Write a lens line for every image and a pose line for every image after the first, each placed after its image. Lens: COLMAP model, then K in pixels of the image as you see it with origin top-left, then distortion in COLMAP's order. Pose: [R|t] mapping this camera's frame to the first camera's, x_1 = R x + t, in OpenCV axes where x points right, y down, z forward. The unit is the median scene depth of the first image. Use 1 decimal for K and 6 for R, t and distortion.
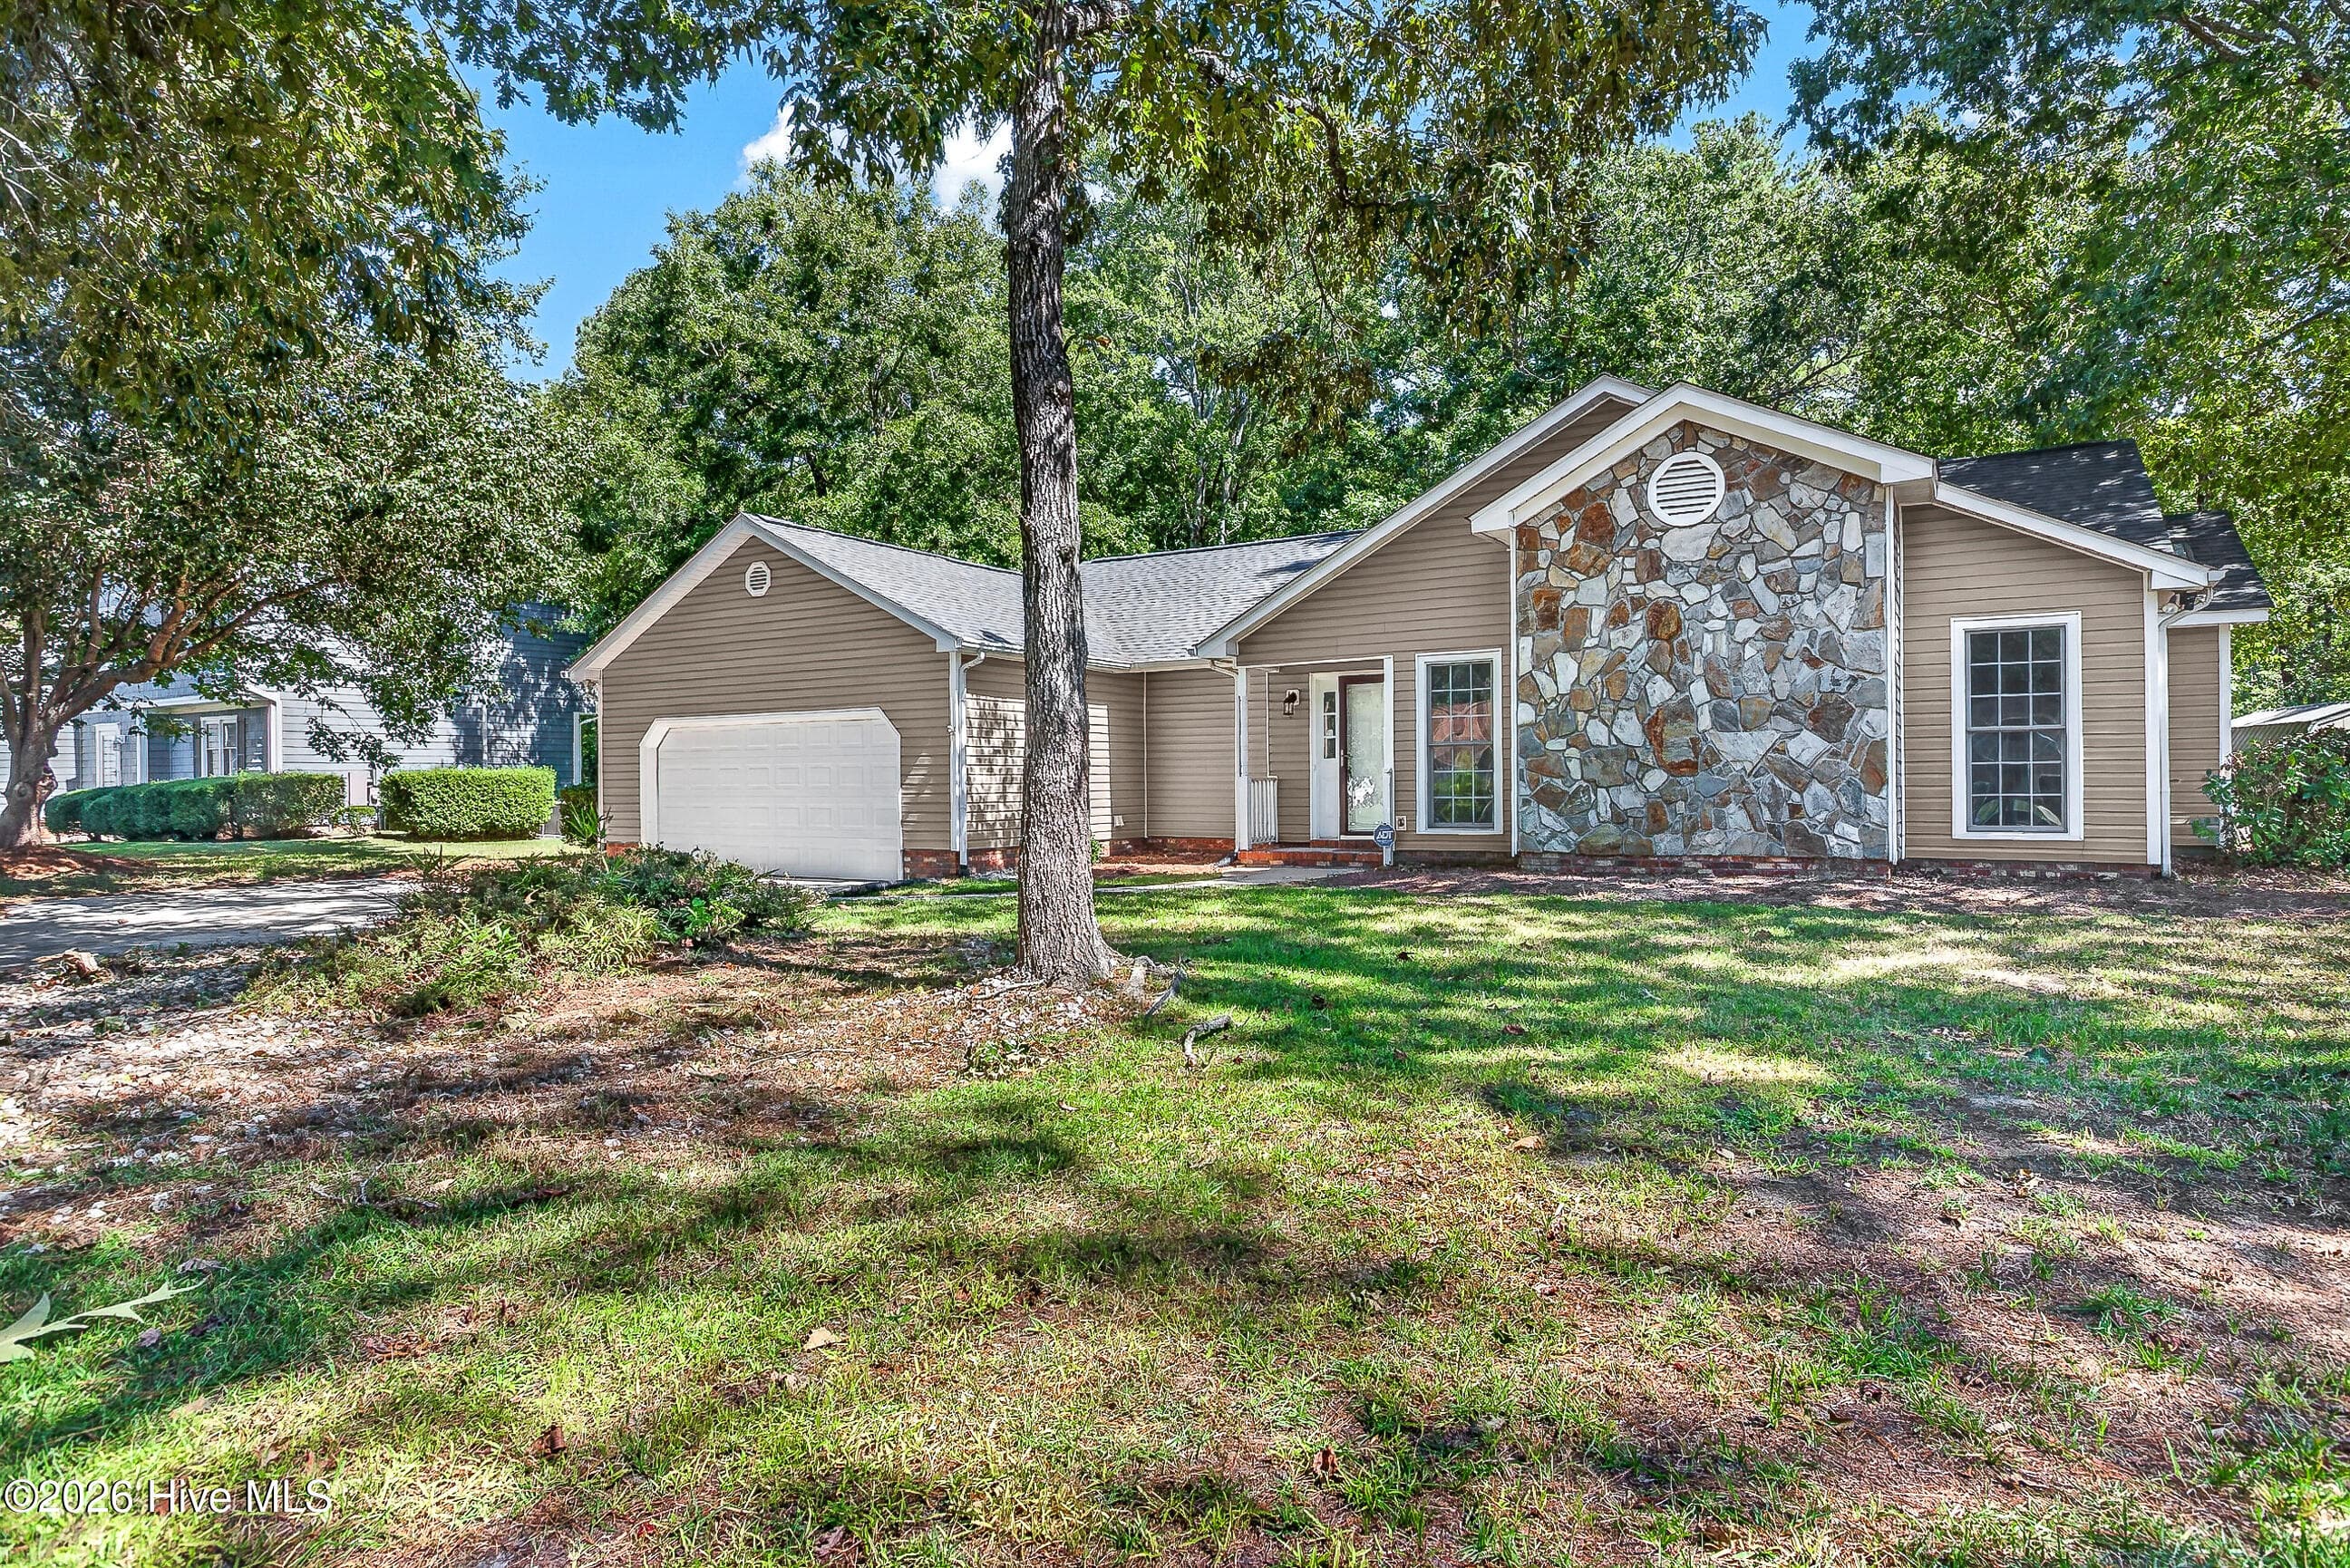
lens RADIAL K [[1324.9, 0, 1185.4], [0, 1324.9, 785.8], [0, 0, 1]] dist [0.021304, 0.000236]
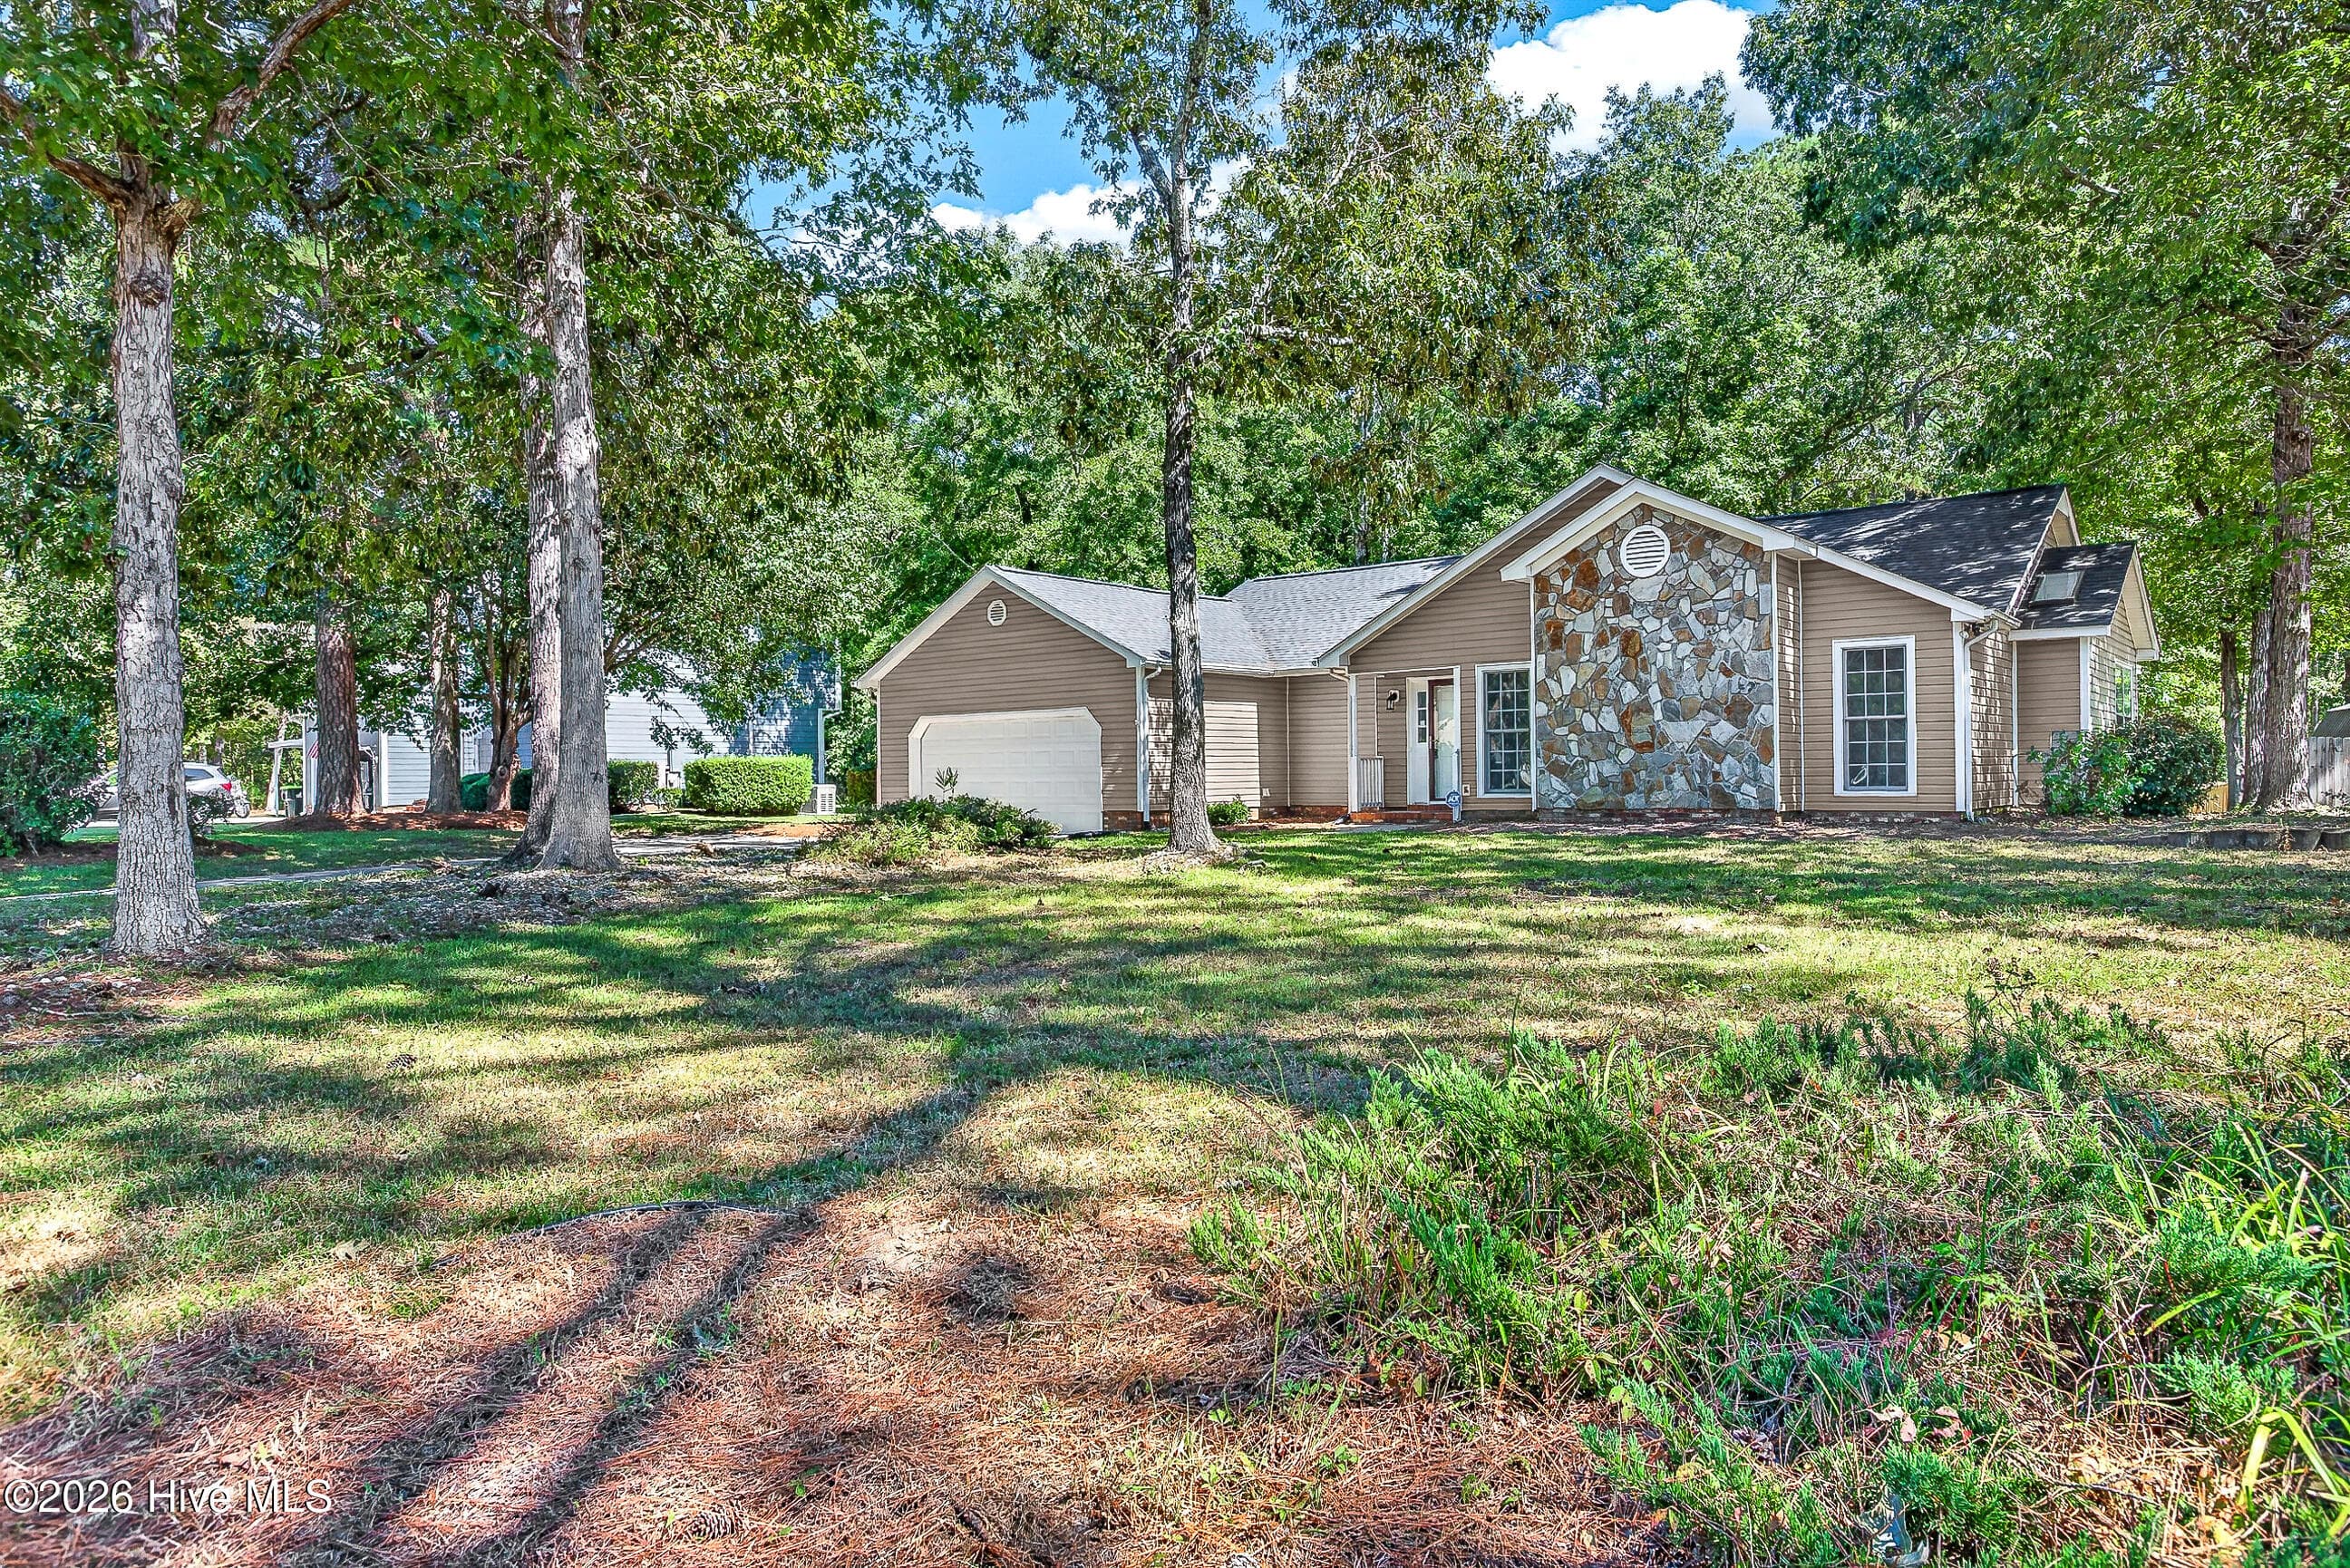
lens RADIAL K [[1492.7, 0, 1176.1], [0, 1492.7, 783.1], [0, 0, 1]] dist [-0.000730, -0.000206]
pose [[0.988572, -0.002110, -0.150736, 0.113640], [0.002472, 0.999994, 0.002215, 0.019341], [0.150731, -0.002562, 0.988572, -0.618974]]
